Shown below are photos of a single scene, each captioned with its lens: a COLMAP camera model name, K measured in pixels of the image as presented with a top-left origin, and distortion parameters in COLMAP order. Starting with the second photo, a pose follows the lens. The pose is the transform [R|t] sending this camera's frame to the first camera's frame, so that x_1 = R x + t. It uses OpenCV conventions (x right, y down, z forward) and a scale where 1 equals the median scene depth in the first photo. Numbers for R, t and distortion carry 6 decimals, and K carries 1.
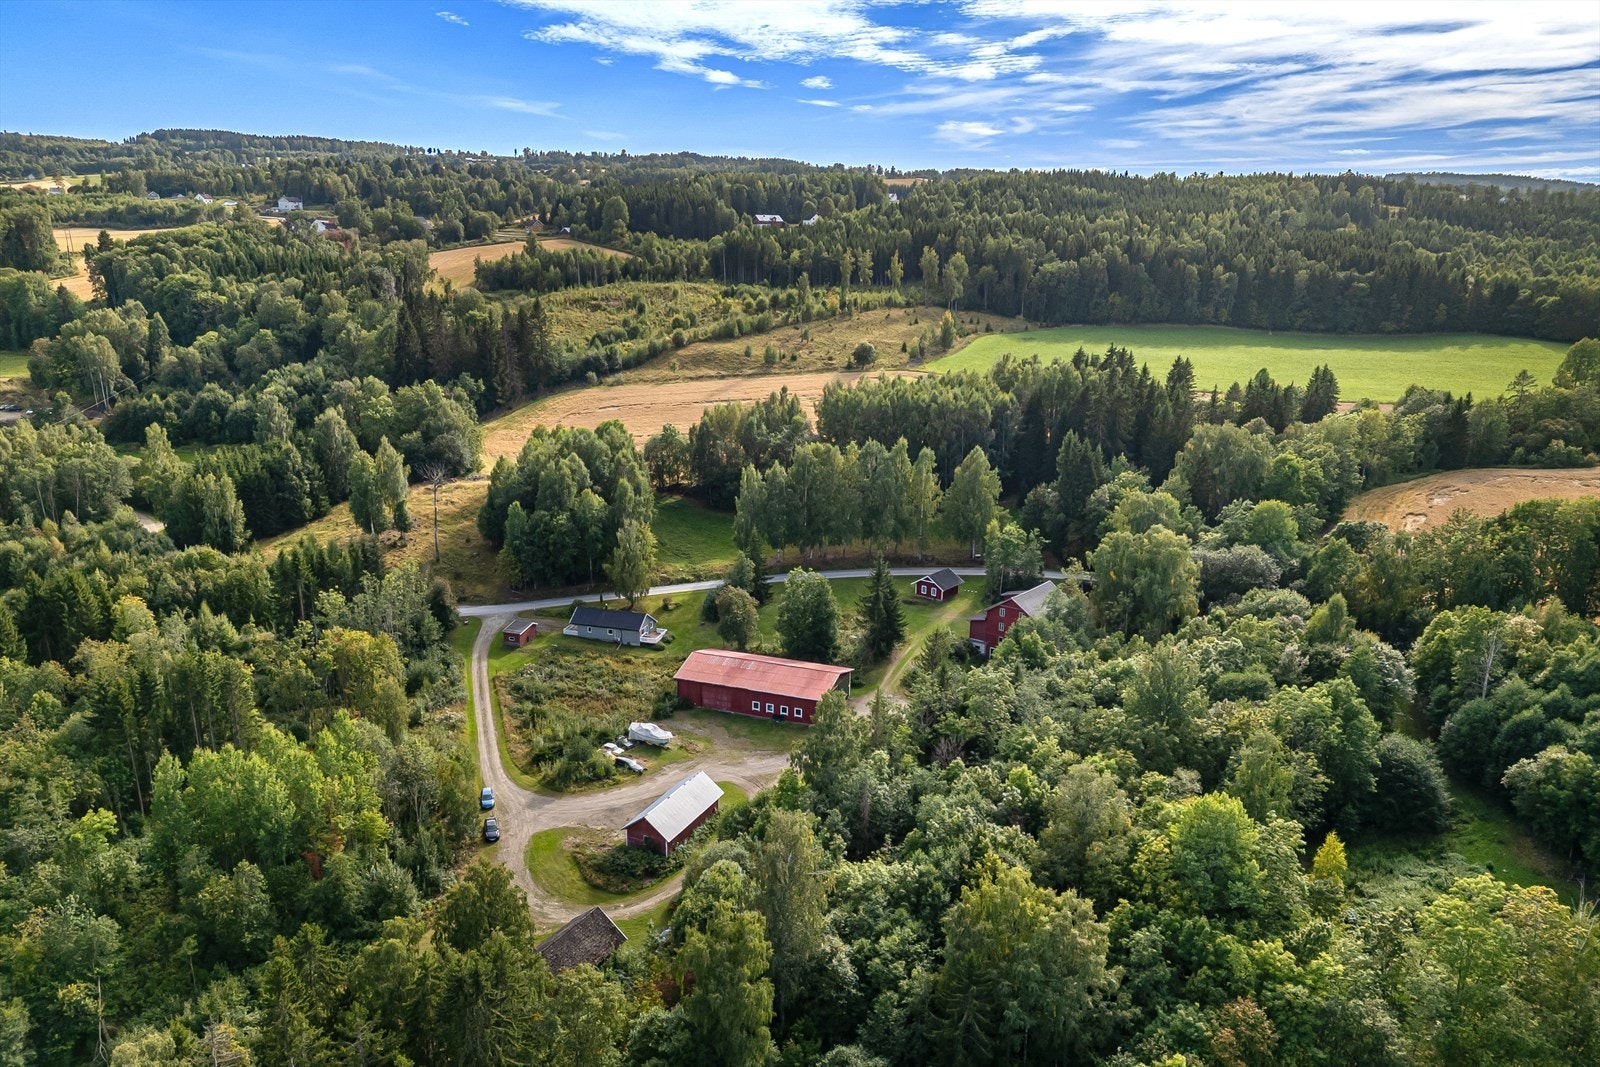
lens RADIAL K [[1105.1, 0, 810.7], [0, 1105.1, 612.0], [0, 0, 1]] dist [0.091571, -0.105410]
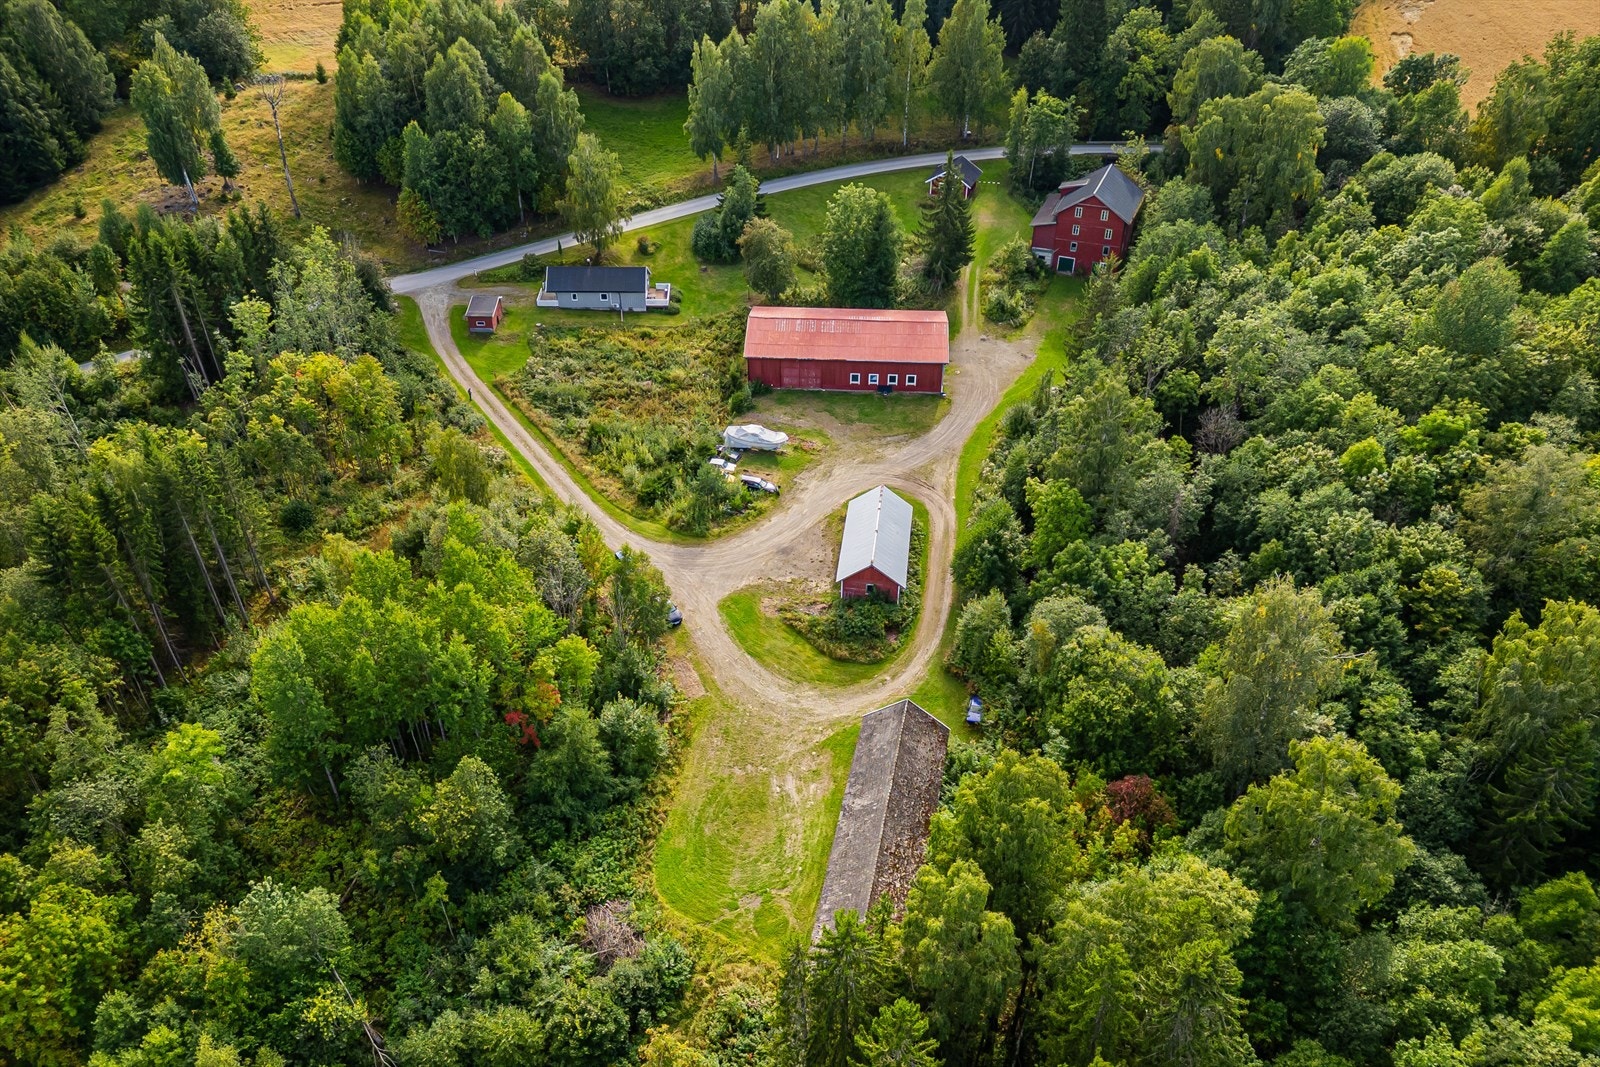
lens RADIAL K [[1111.9, 0, 805.5], [0, 1111.9, 550.9], [0, 0, 1]] dist [0.076629, -0.068057]
pose [[0.956776, -0.183837, 0.225352, -0.264275], [0.098535, 0.933952, 0.343546, -0.073451], [-0.273624, -0.306491, 0.911698, 0.206402]]
